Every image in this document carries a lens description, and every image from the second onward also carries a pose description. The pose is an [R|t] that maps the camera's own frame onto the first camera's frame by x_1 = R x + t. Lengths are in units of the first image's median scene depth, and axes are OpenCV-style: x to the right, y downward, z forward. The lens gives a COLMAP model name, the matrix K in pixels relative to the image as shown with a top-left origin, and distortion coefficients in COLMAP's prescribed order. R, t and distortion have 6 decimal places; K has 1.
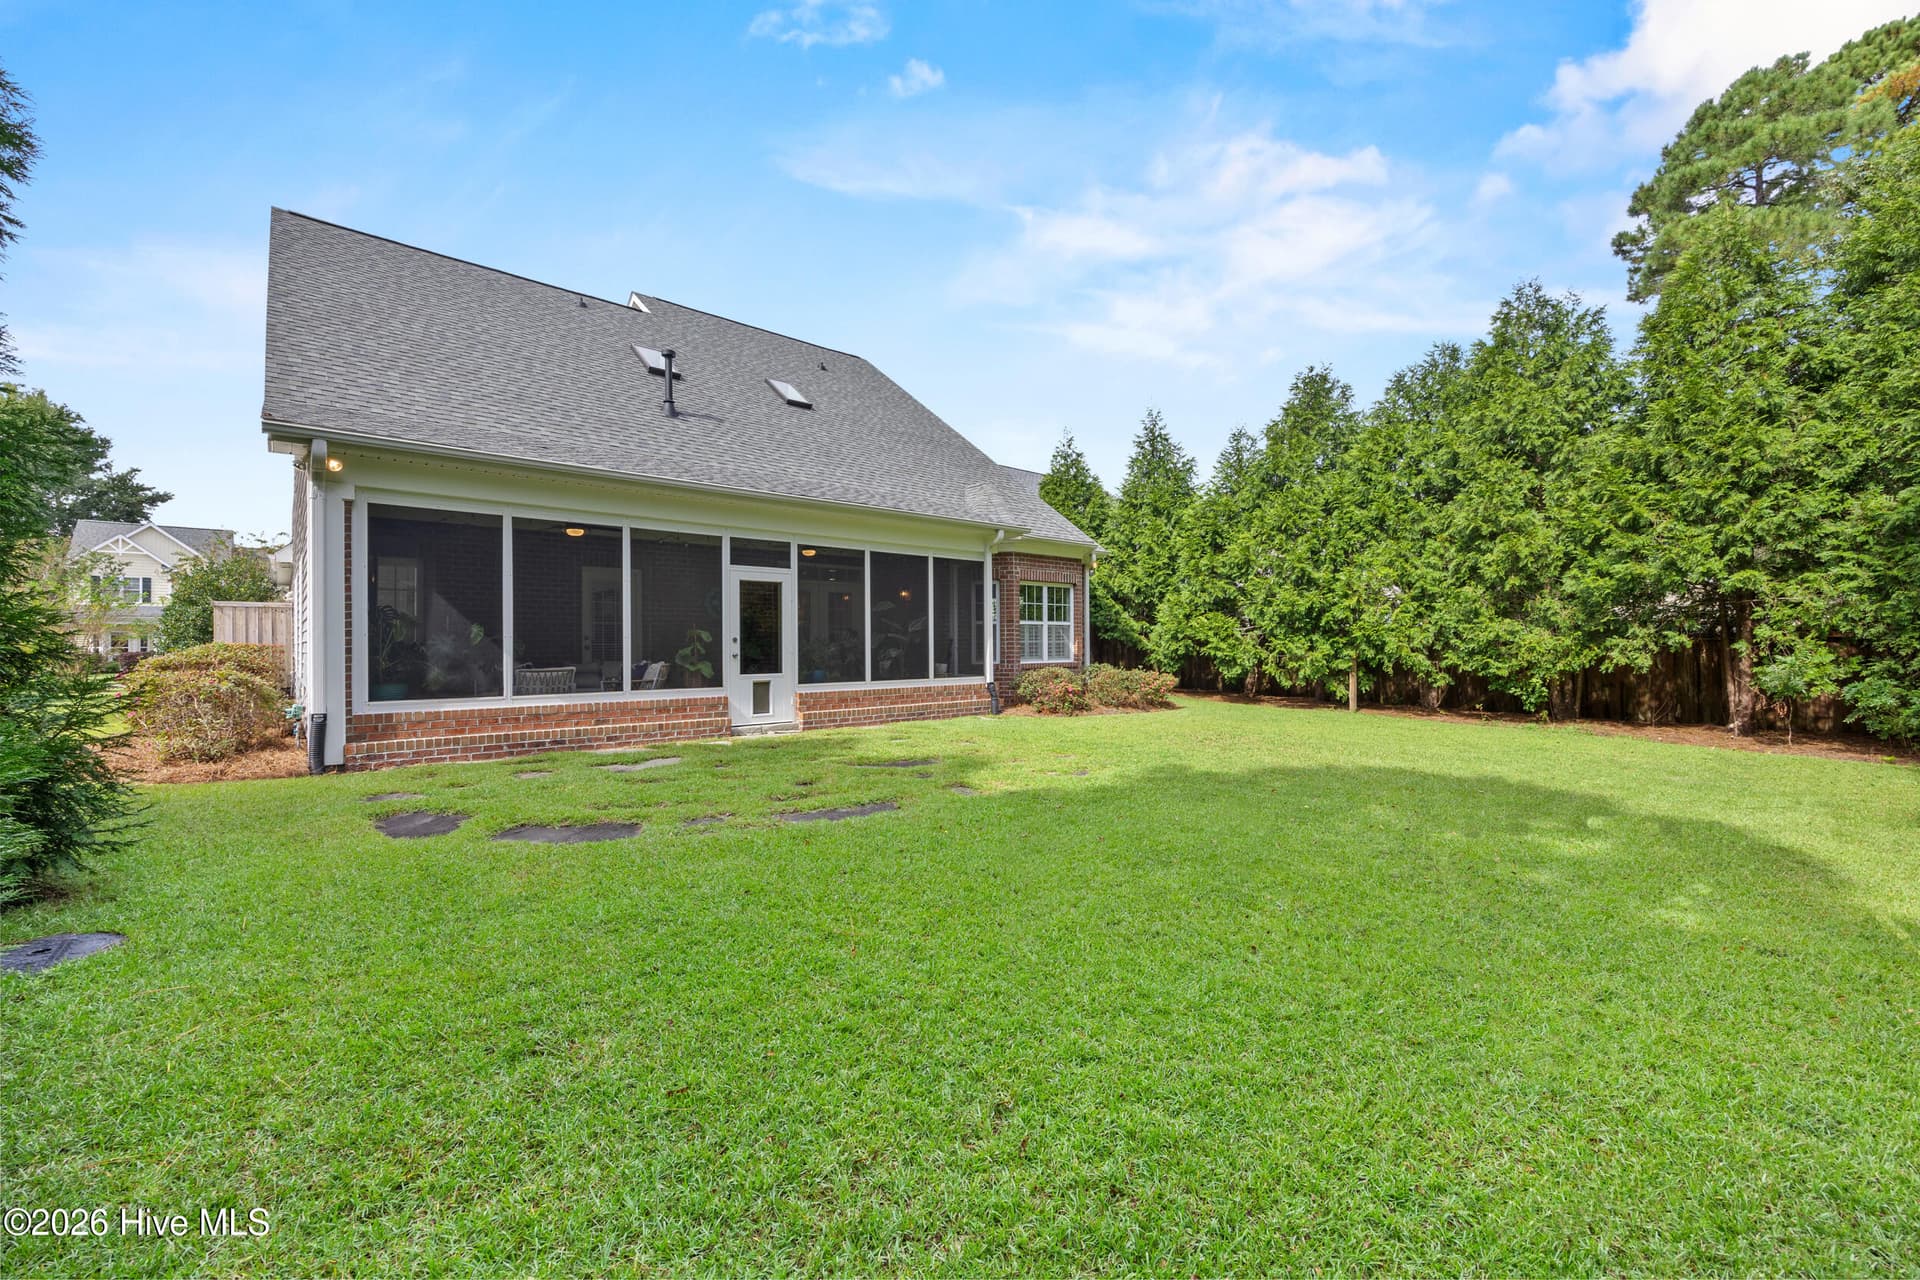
lens RADIAL K [[768.4, 0, 950.8], [0, 768.4, 643.6], [0, 0, 1]] dist [-0.002912, 0.000646]
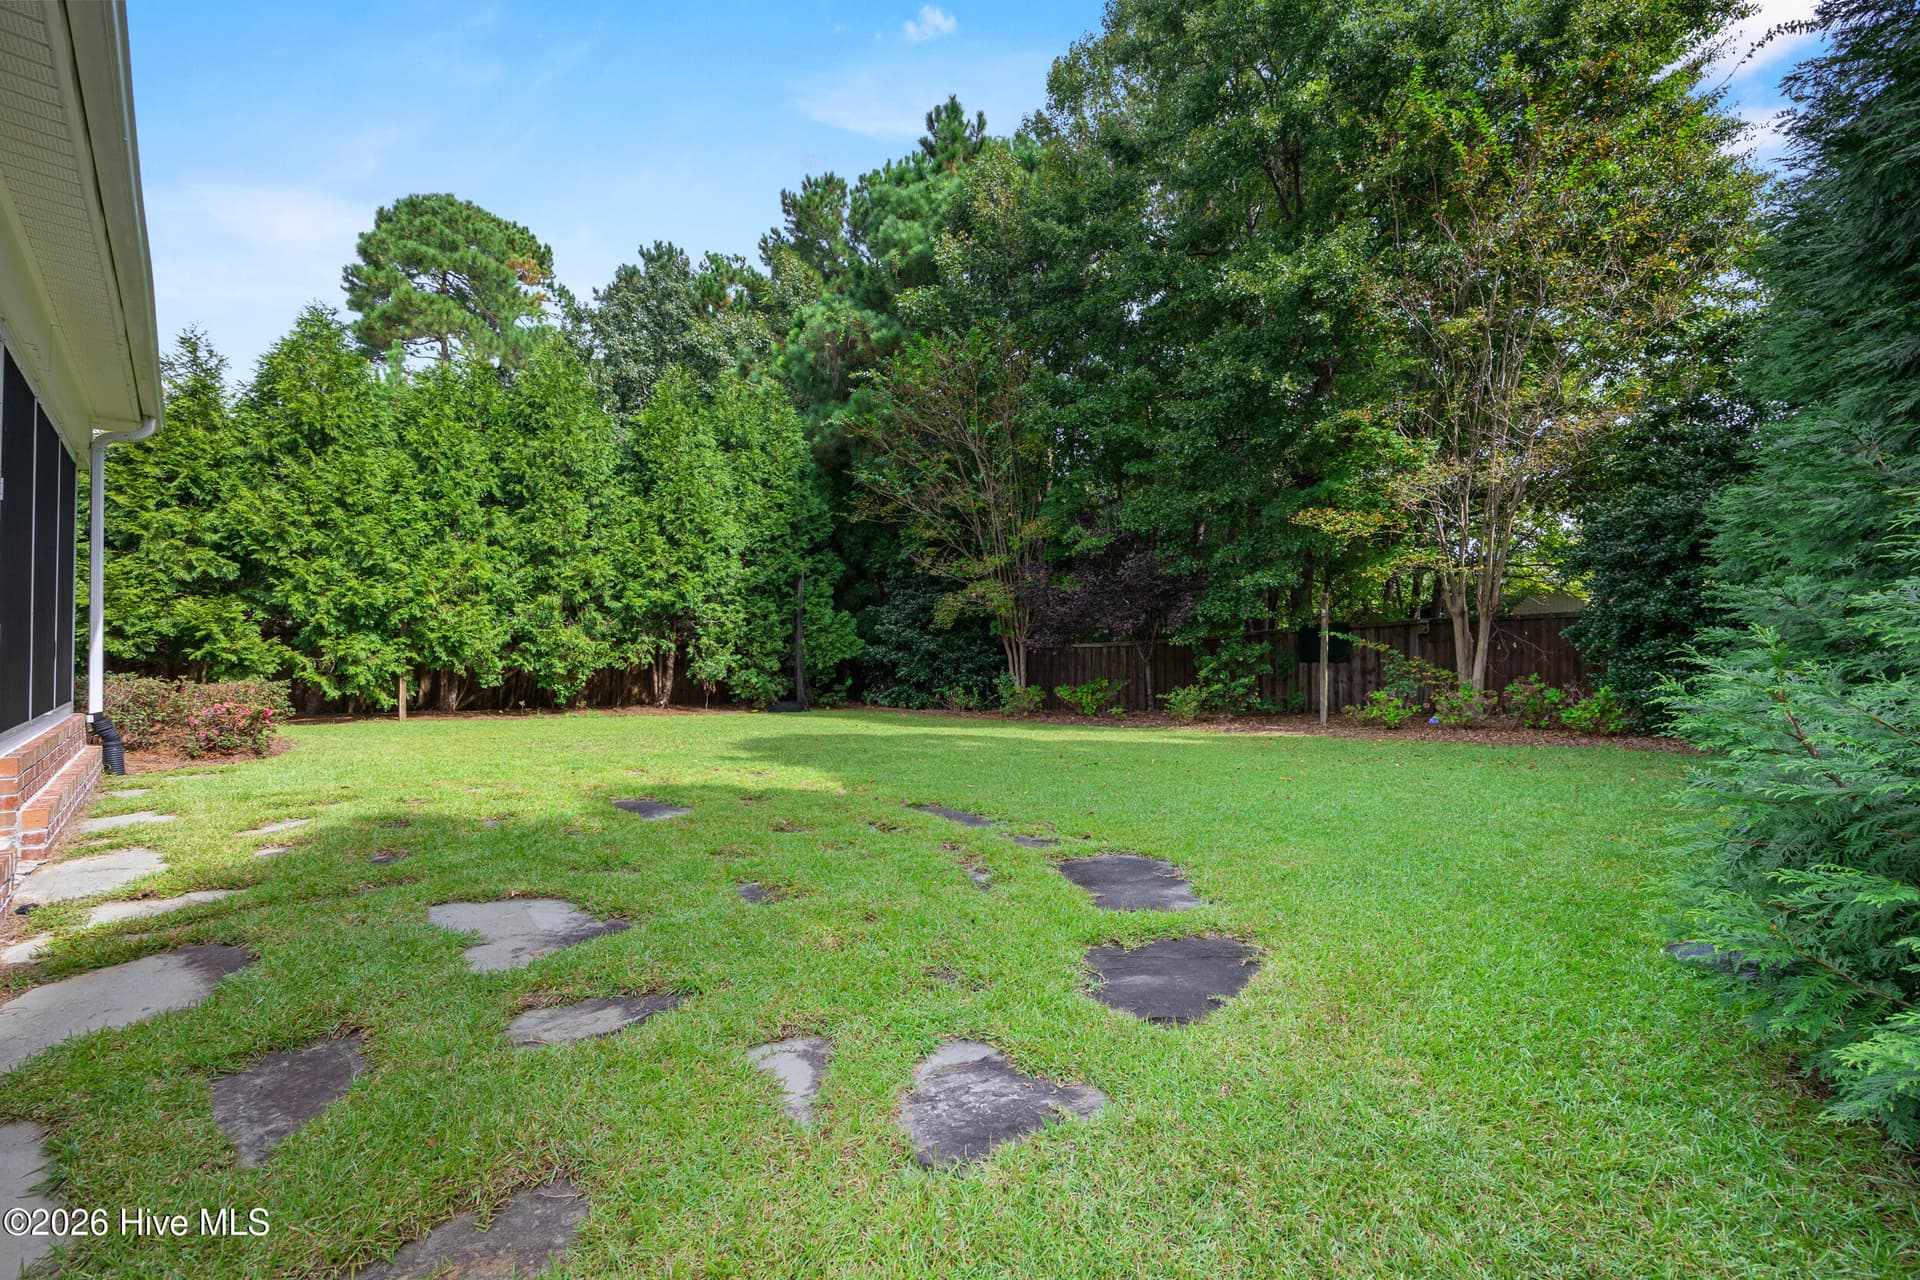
lens RADIAL K [[768.4, 0, 950.8], [0, 768.4, 643.6], [0, 0, 1]] dist [-0.002912, 0.000646]
pose [[-0.067102, 0.014850, 0.997636, -0.589752], [-0.008445, 0.999845, -0.015451, 0.009908], [-0.997710, -0.009461, -0.066966, 0.584975]]
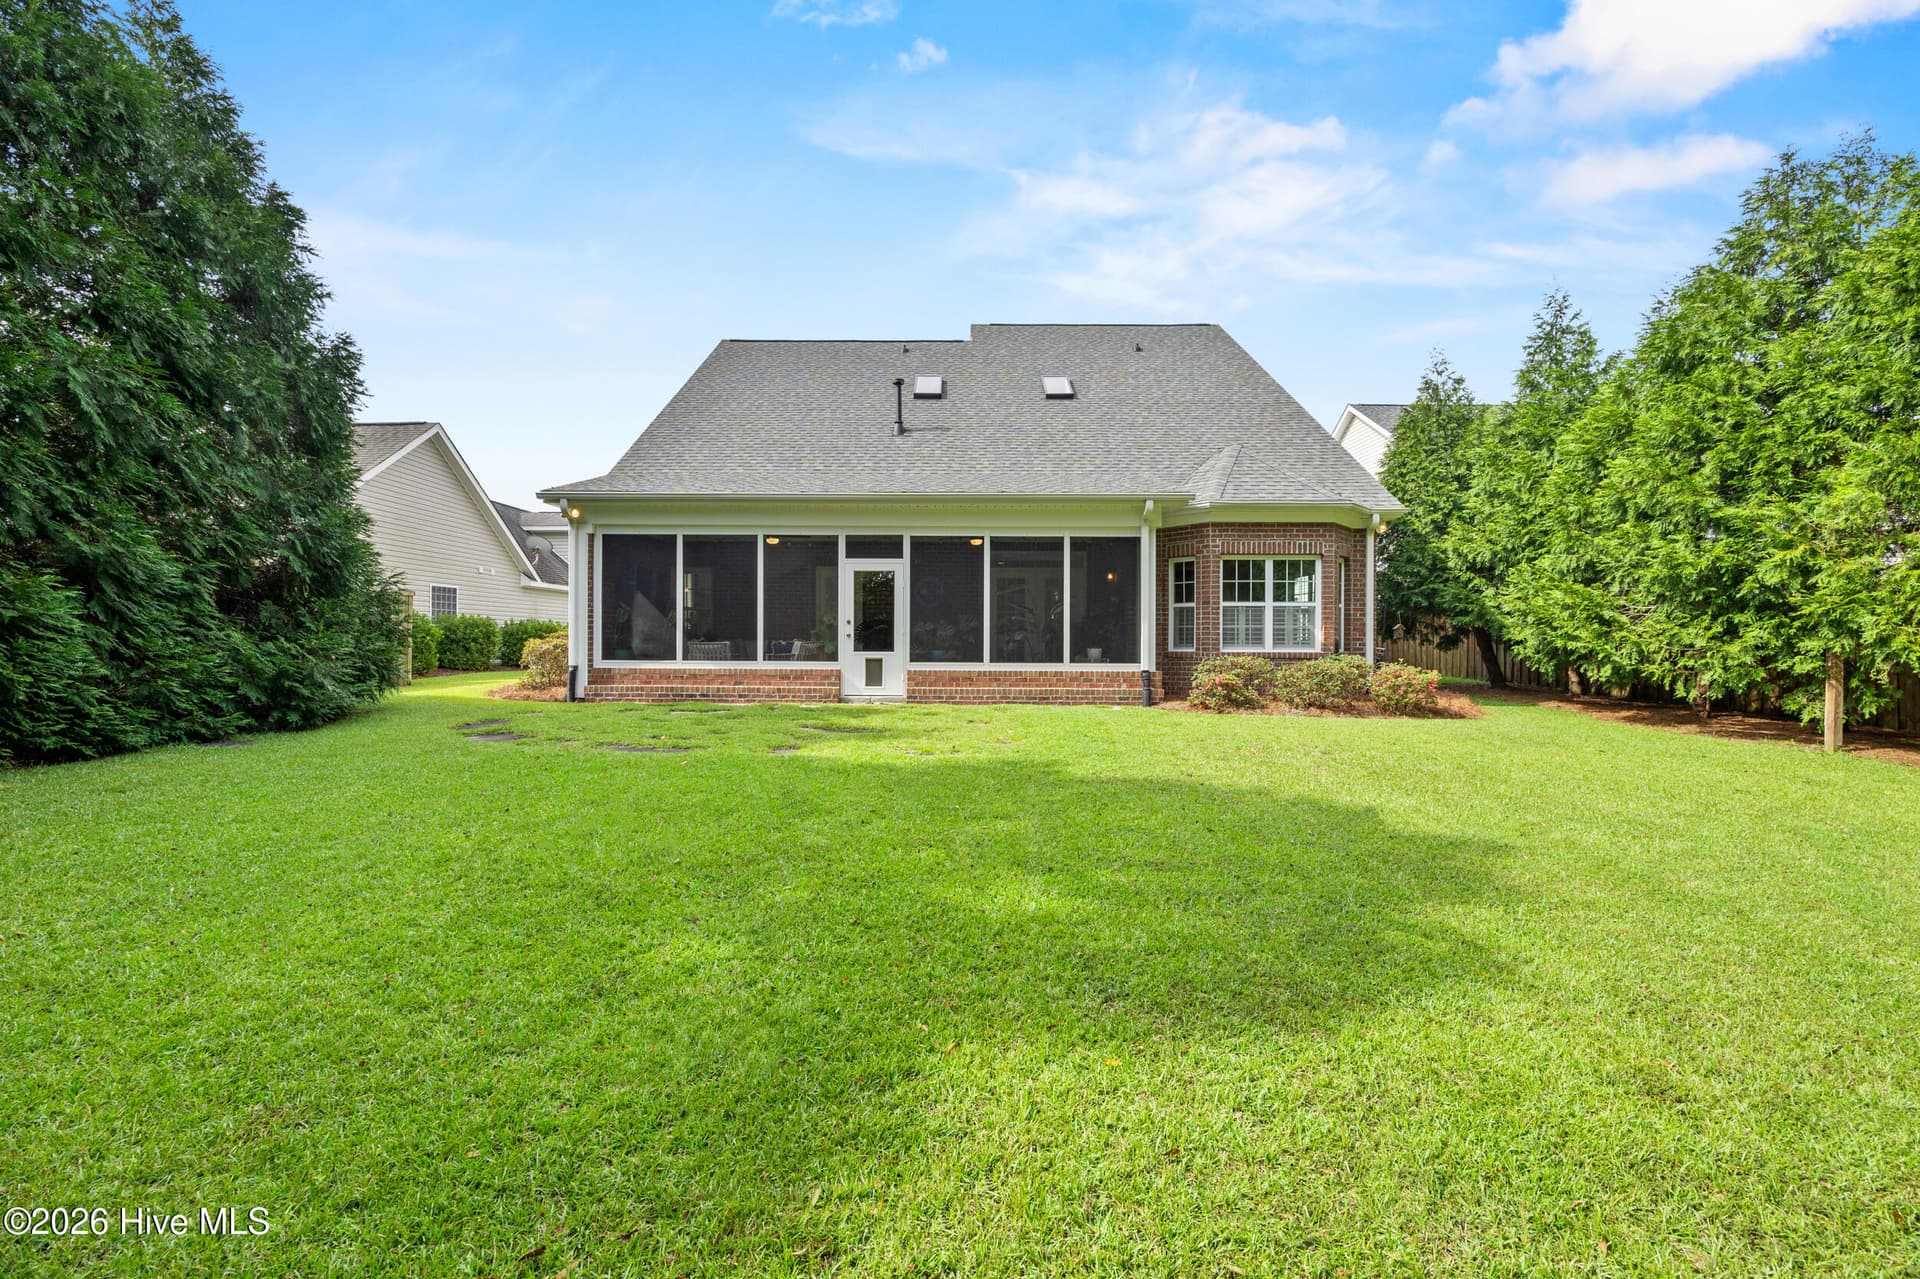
lens RADIAL K [[768.4, 0, 950.8], [0, 768.4, 643.1], [0, 0, 1]] dist [-0.002912, 0.000646]
pose [[0.744732, 0.011278, -0.667268, 0.583752], [-0.007838, 0.999936, 0.008152, 0.015746], [0.667317, -0.000841, 0.744773, 0.211986]]
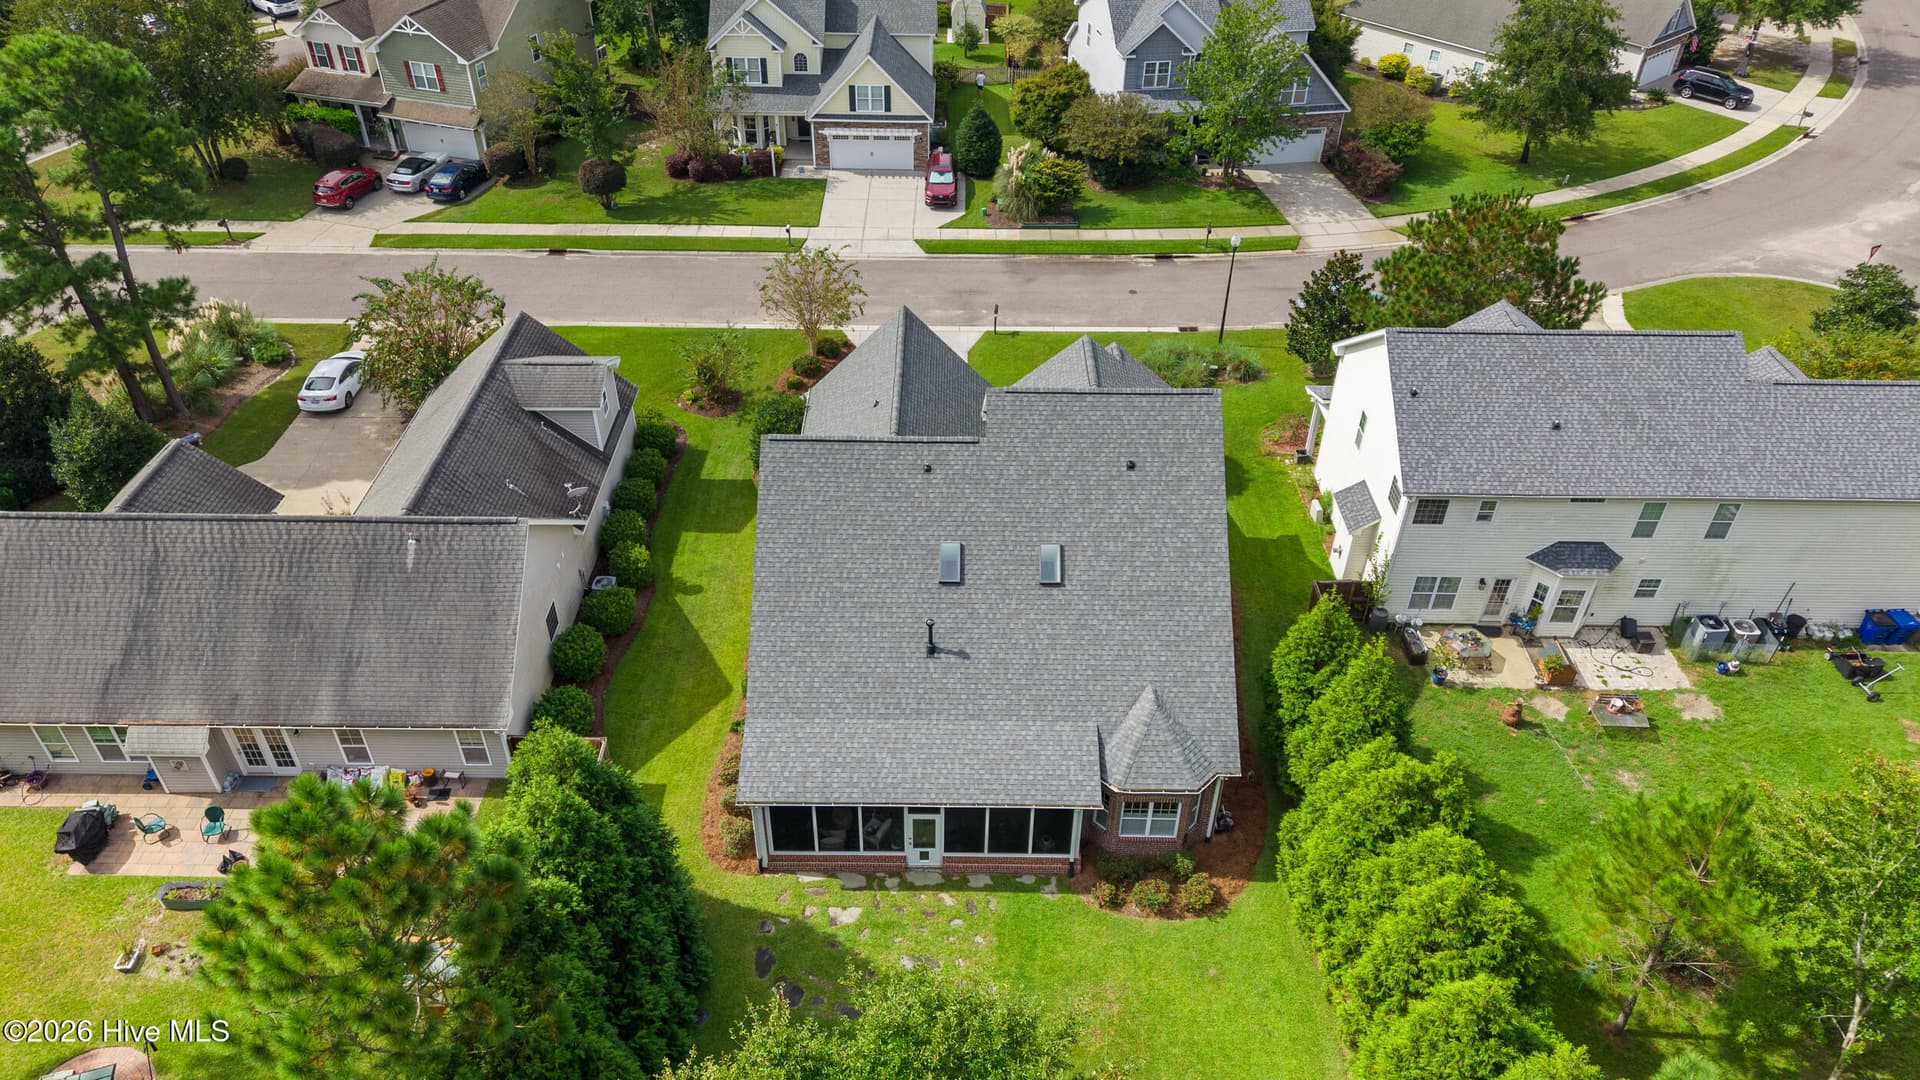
lens RADIAL K [[1284.3, 0, 960.0], [0, 1284.3, 540.0], [0, 0, 1]] dist [0.023917, -0.036709]
pose [[0.748685, 0.417176, -0.515203, 1.232378], [-0.018050, 0.789706, 0.613221, -2.670022], [0.662680, -0.449810, 0.598771, -0.629869]]
